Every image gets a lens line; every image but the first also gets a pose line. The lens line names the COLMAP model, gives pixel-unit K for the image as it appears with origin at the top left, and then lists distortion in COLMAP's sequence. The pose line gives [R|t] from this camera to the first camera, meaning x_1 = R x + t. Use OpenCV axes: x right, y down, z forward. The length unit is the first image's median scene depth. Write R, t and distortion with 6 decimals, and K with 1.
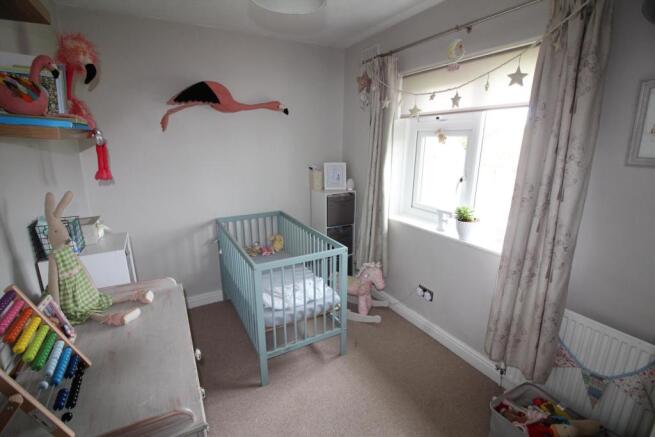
lens RADIAL K [[304.7, 0, 332.8], [0, 304.7, 218.0], [0, 0, 1]] dist [-0.009287, -0.007689]
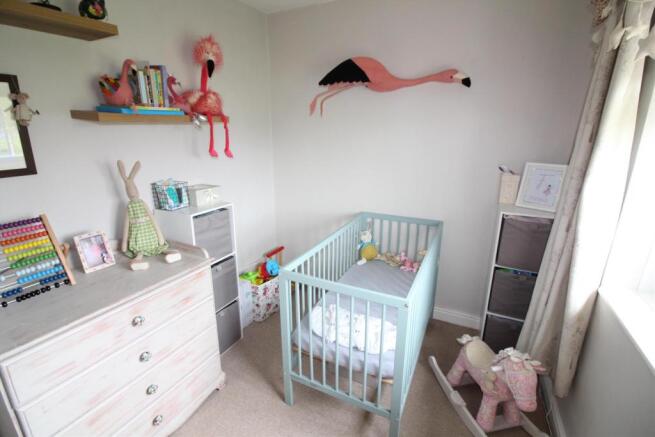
lens RADIAL K [[304.7, 0, 326.3], [0, 304.7, 218.9], [0, 0, 1]] dist [-0.009287, -0.007689]
pose [[0.540725, 0.234067, -0.807978, 0.325484], [-0.206551, 0.968046, 0.142207, -0.091244], [0.815447, 0.089993, 0.571794, 0.412723]]
